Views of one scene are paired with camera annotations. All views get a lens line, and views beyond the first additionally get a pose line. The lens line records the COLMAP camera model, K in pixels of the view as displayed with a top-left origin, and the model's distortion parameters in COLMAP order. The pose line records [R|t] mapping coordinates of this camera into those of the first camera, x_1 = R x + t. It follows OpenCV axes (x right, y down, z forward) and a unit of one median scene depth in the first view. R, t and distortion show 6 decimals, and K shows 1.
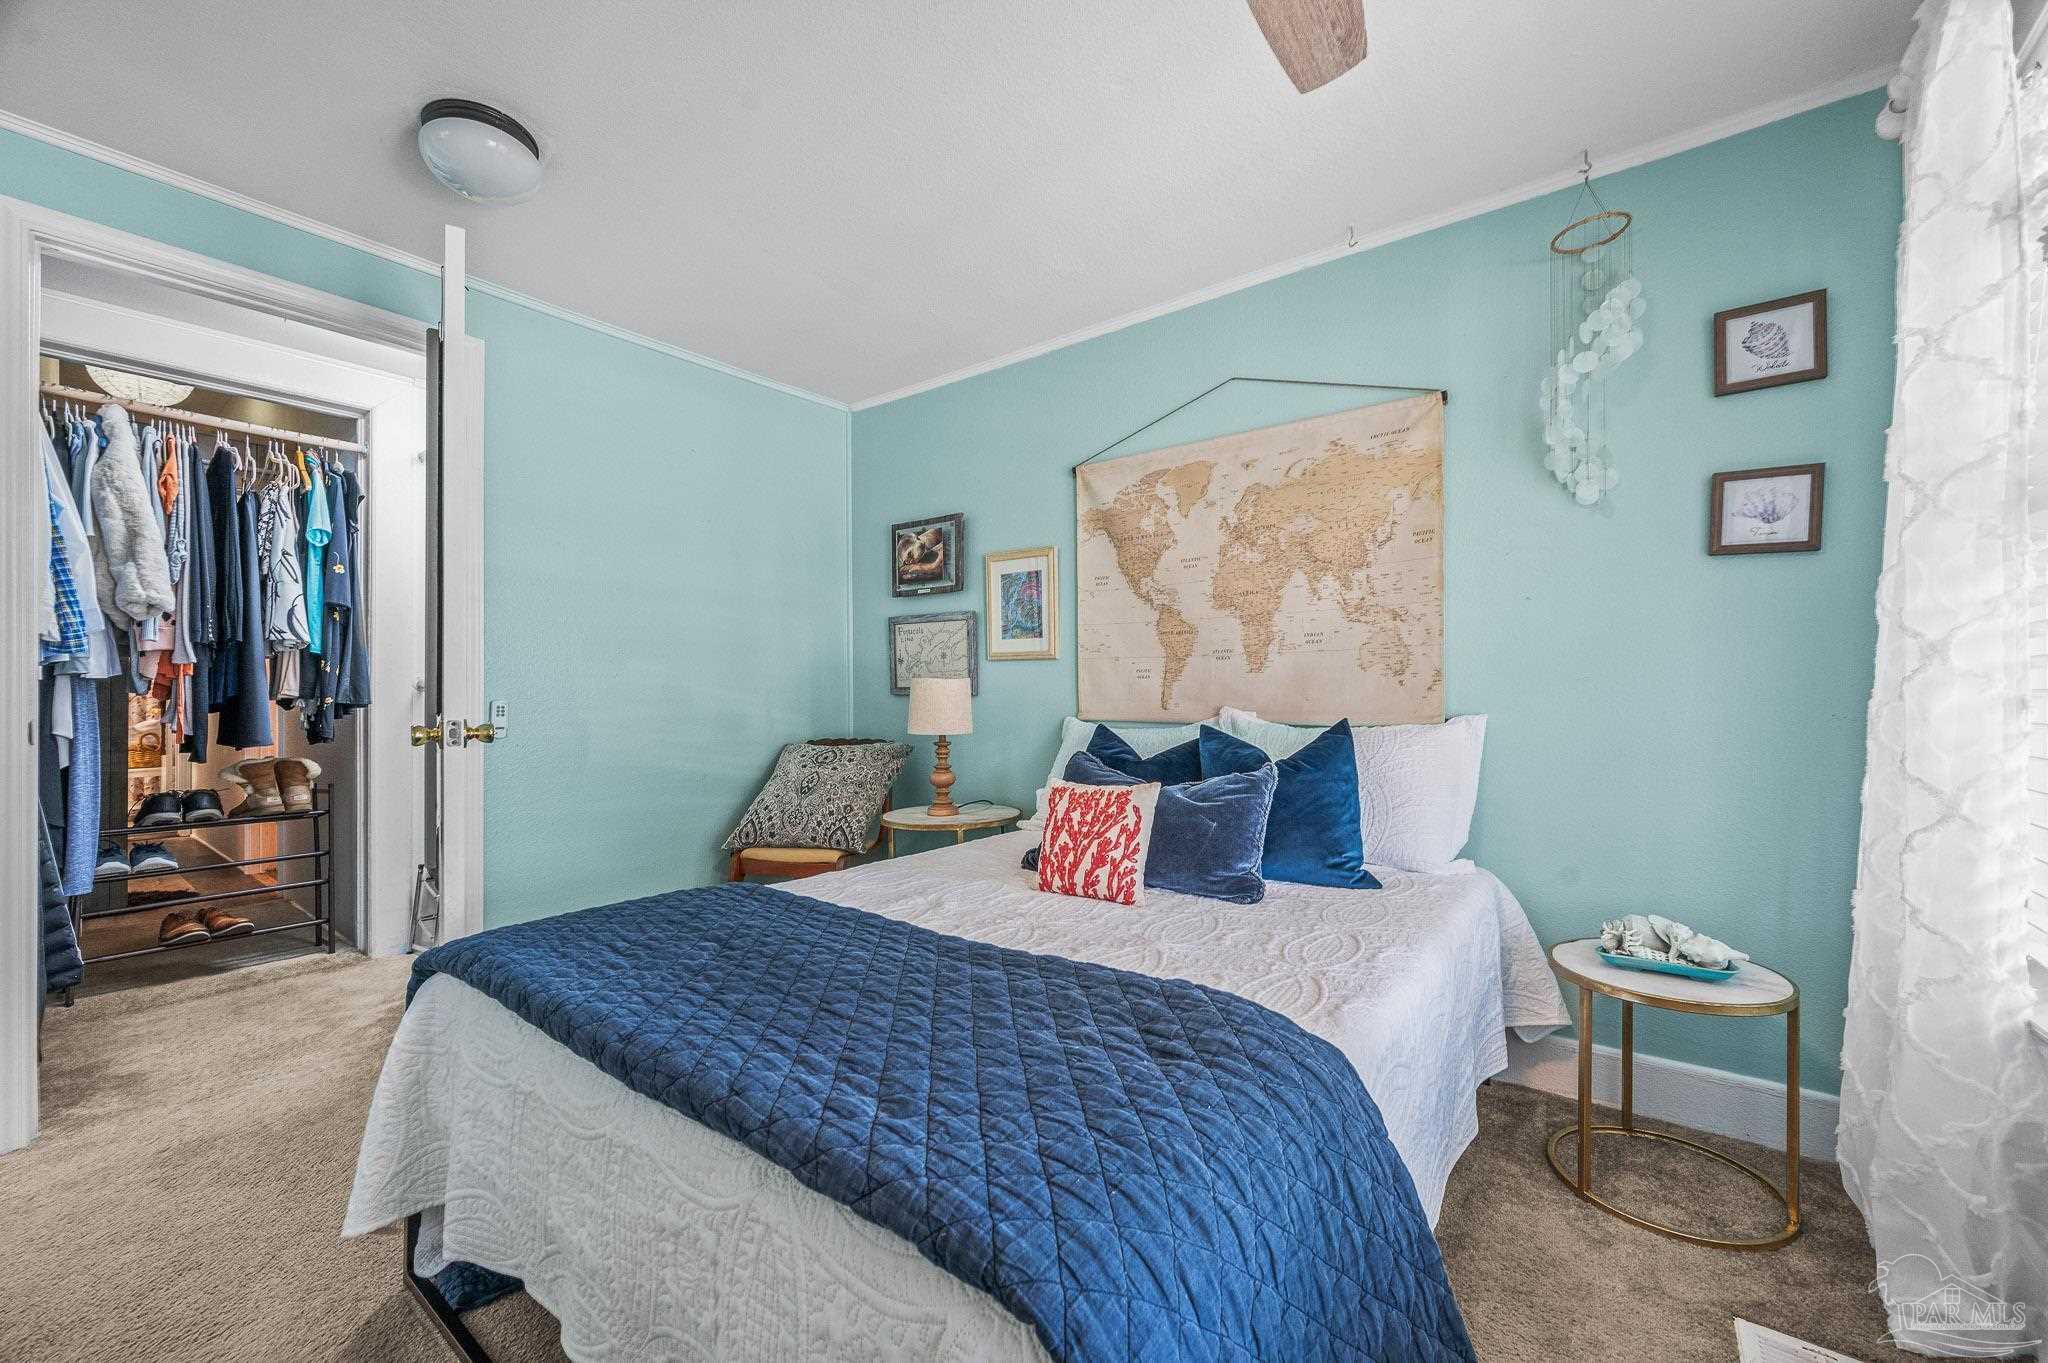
lens RADIAL K [[824.2, 0, 1026.0], [0, 824.2, 690.0], [0, 0, 1]] dist [-0.003504, 0.000320]
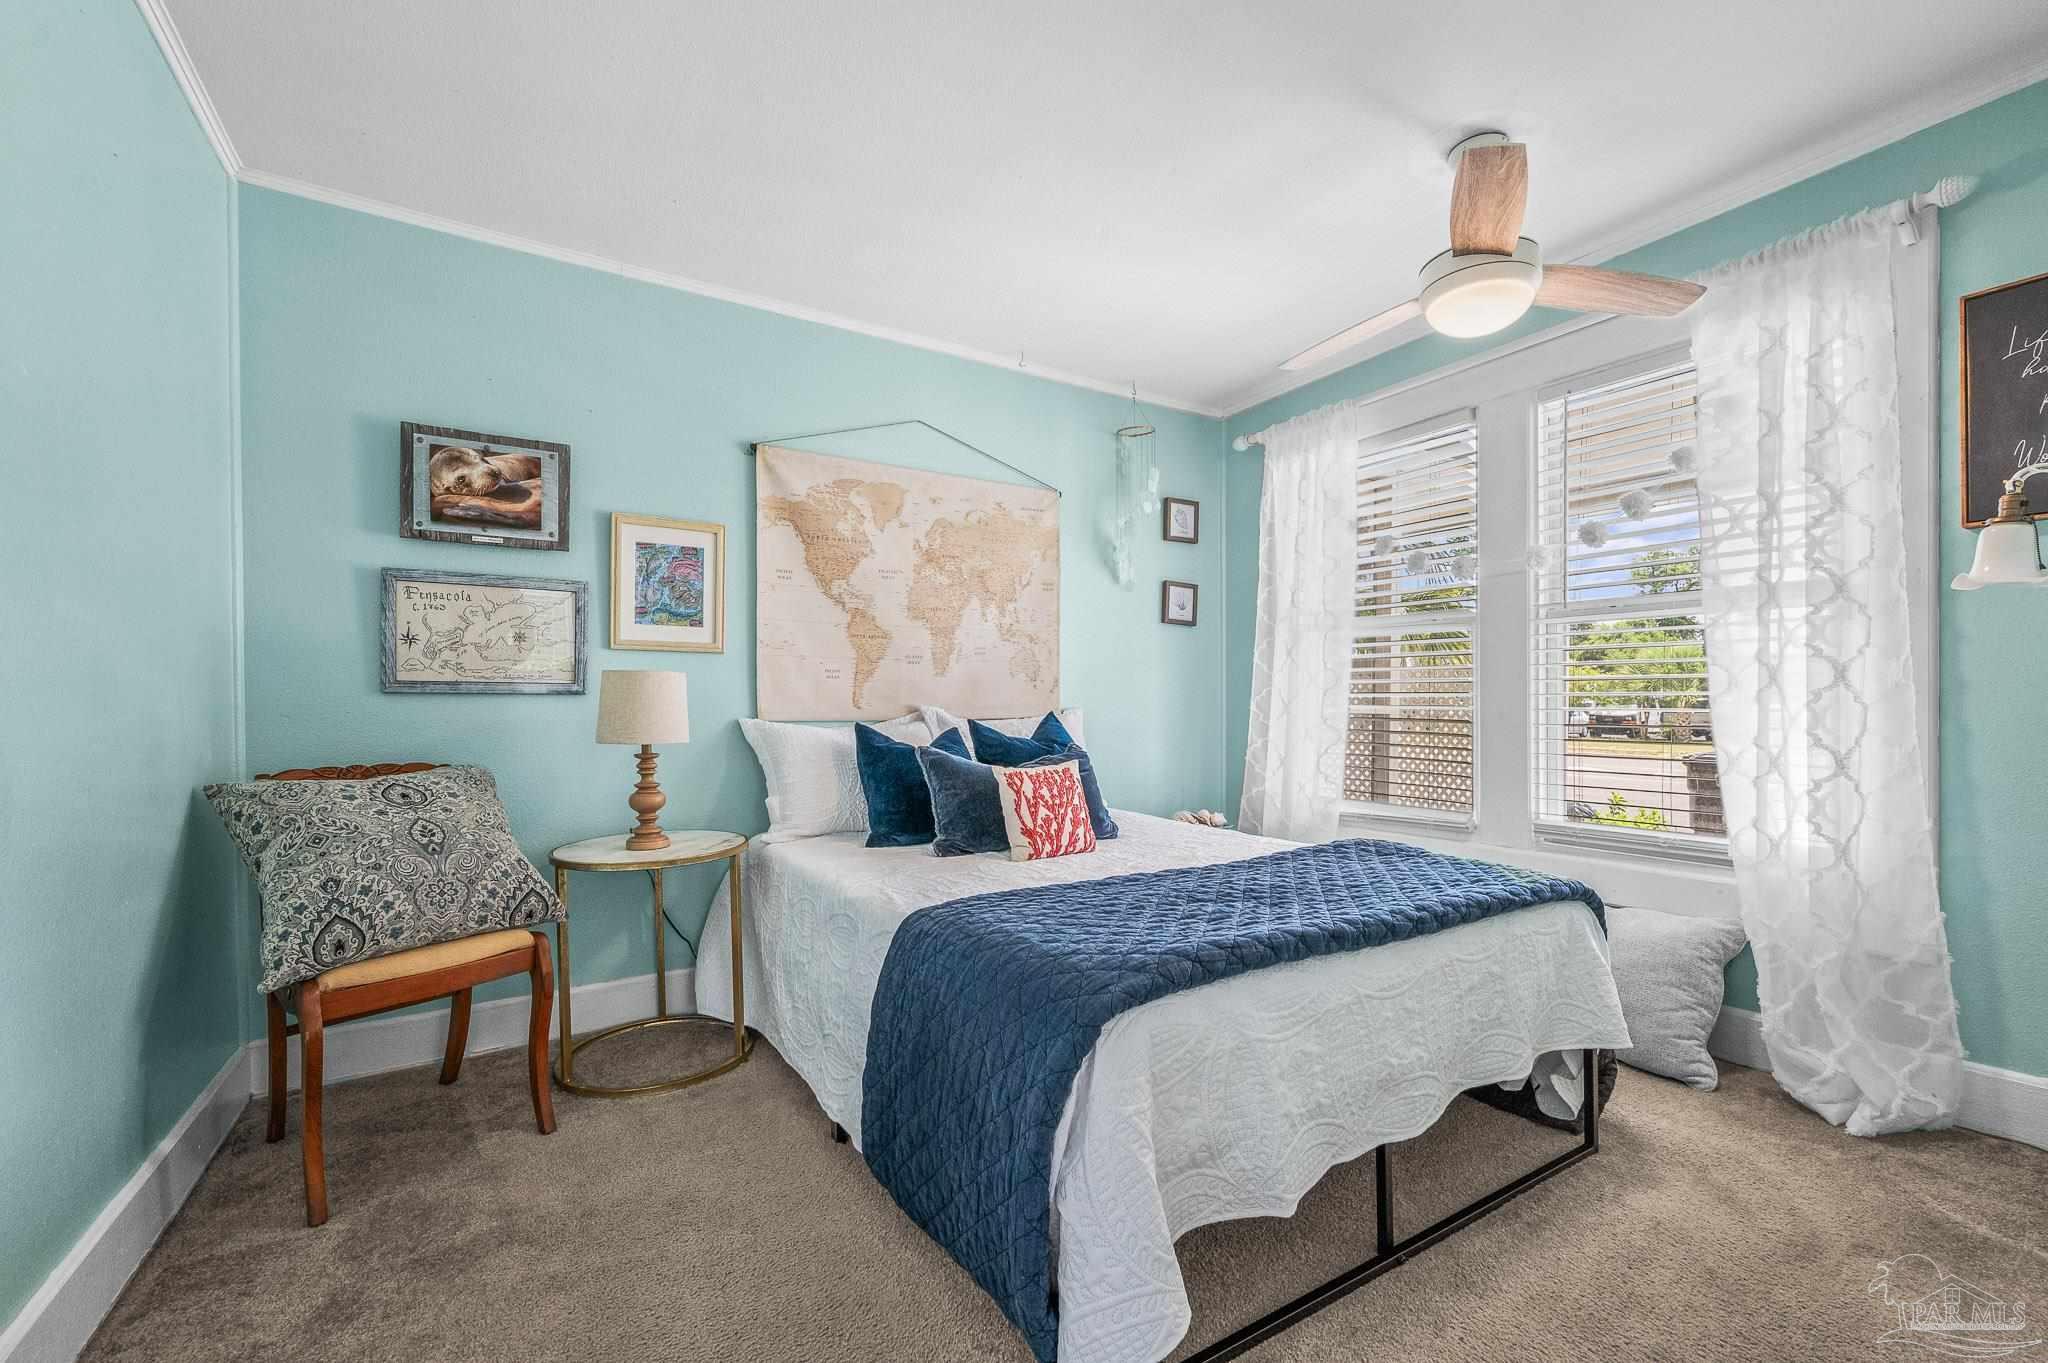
lens RADIAL K [[858.9, 0, 1069.6], [0, 858.9, 703.0], [0, 0, 1]] dist [0.000331, -0.000529]
pose [[0.322051, 0.000231, 0.946722, -0.780687], [-0.003233, 0.999994, 0.000855, 0.014739], [-0.946717, -0.003336, 0.322050, 0.392213]]
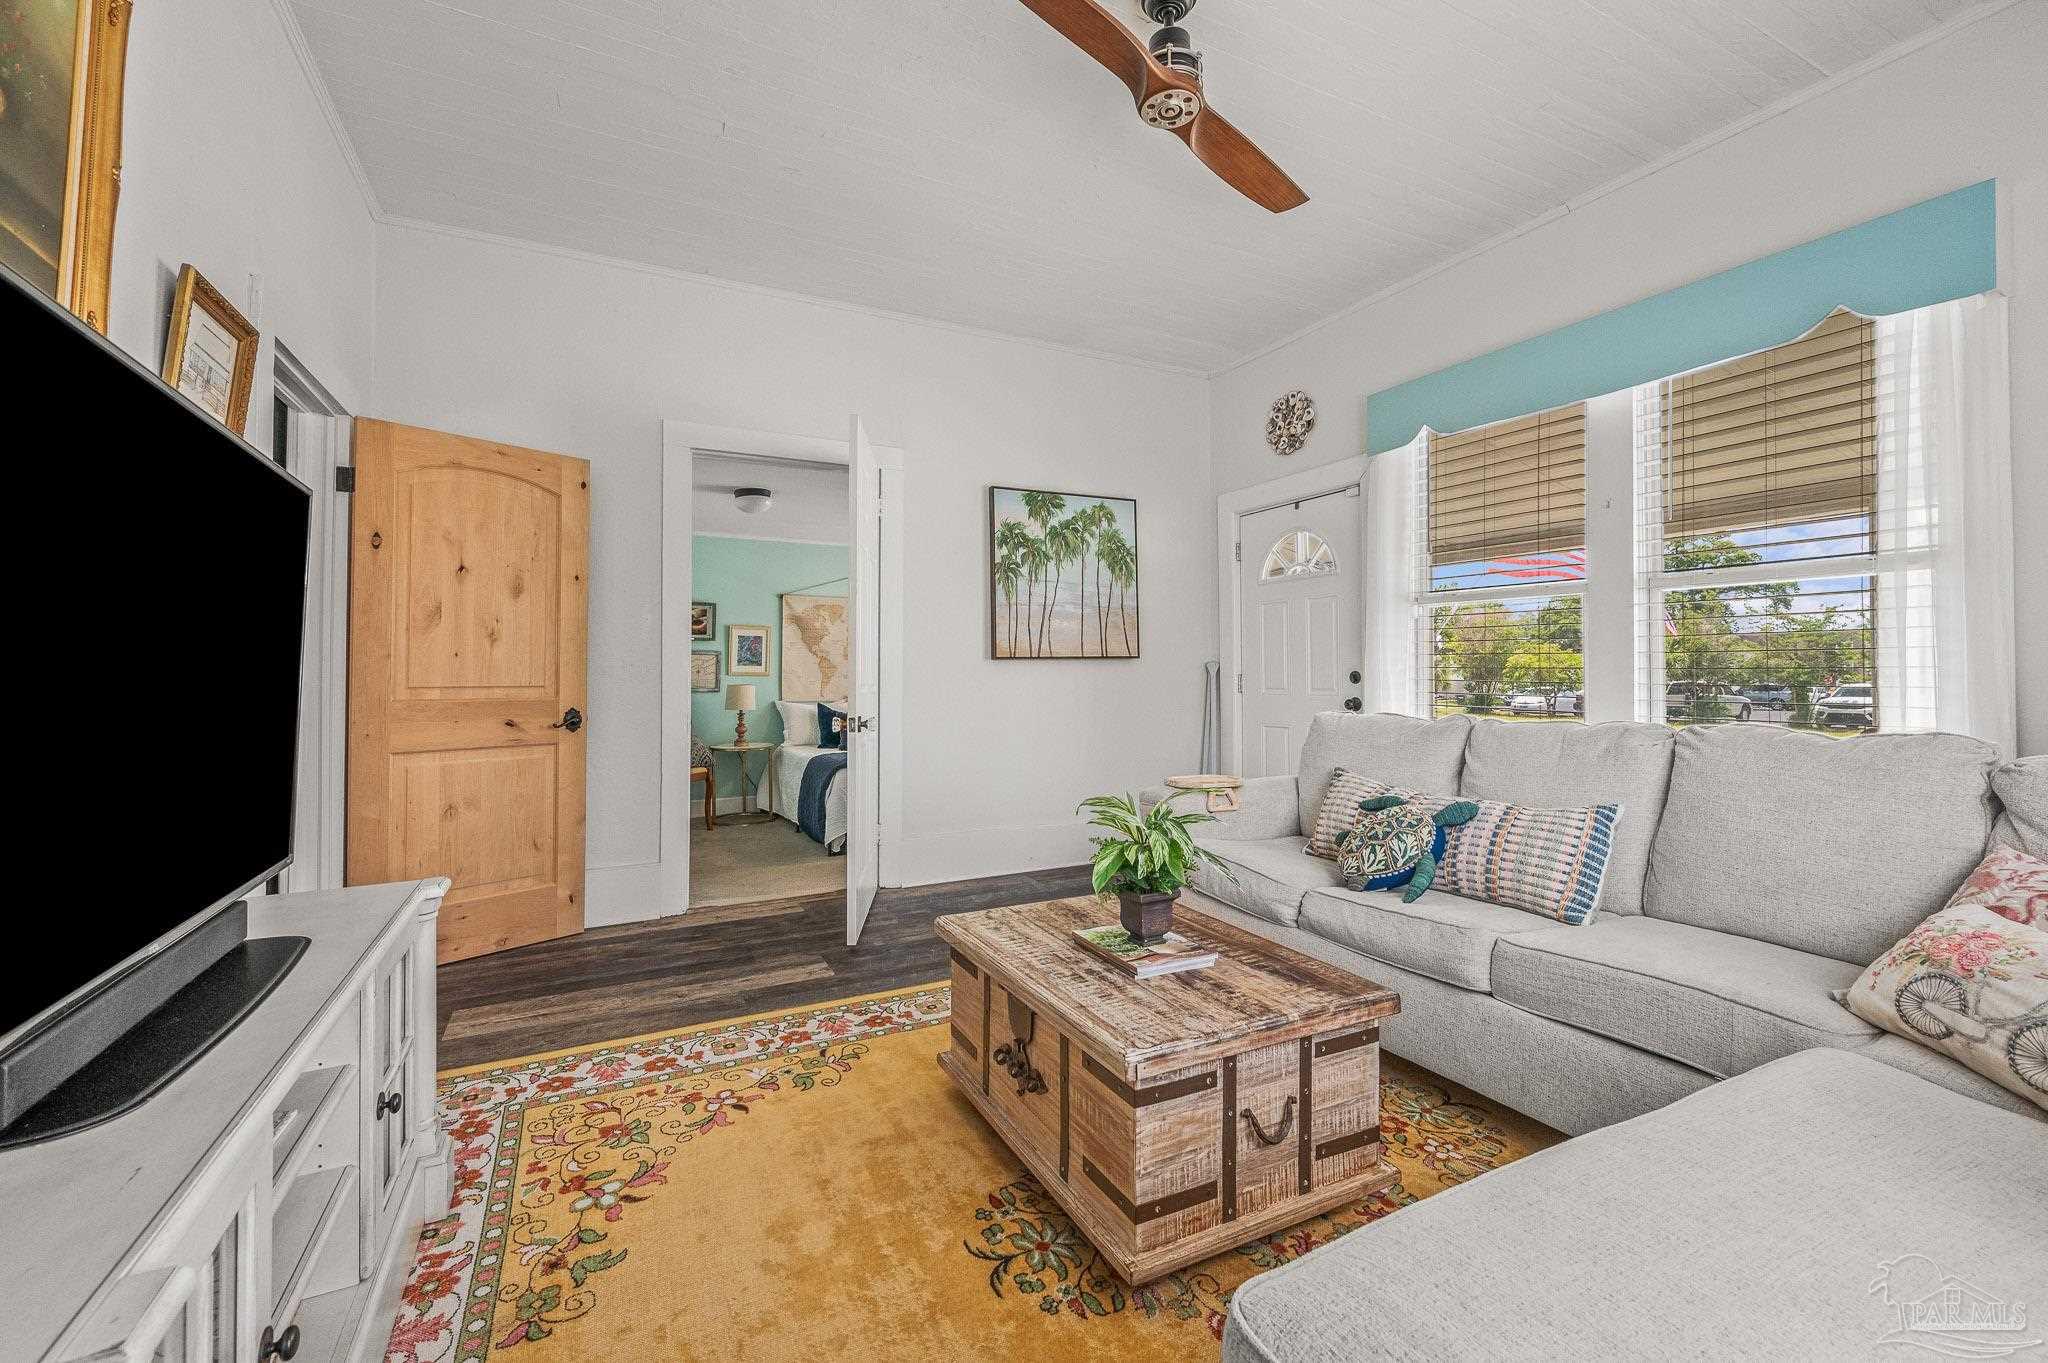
lens RADIAL K [[824.2, 0, 1039.9], [0, 824.2, 666.2], [0, 0, 1]] dist [-0.003504, 0.000320]
pose [[0.412599, 0.016240, 0.910768, -1.910621], [-0.011640, 0.999853, -0.012555, -0.048547], [-0.910839, -0.005421, 0.412727, -0.691901]]
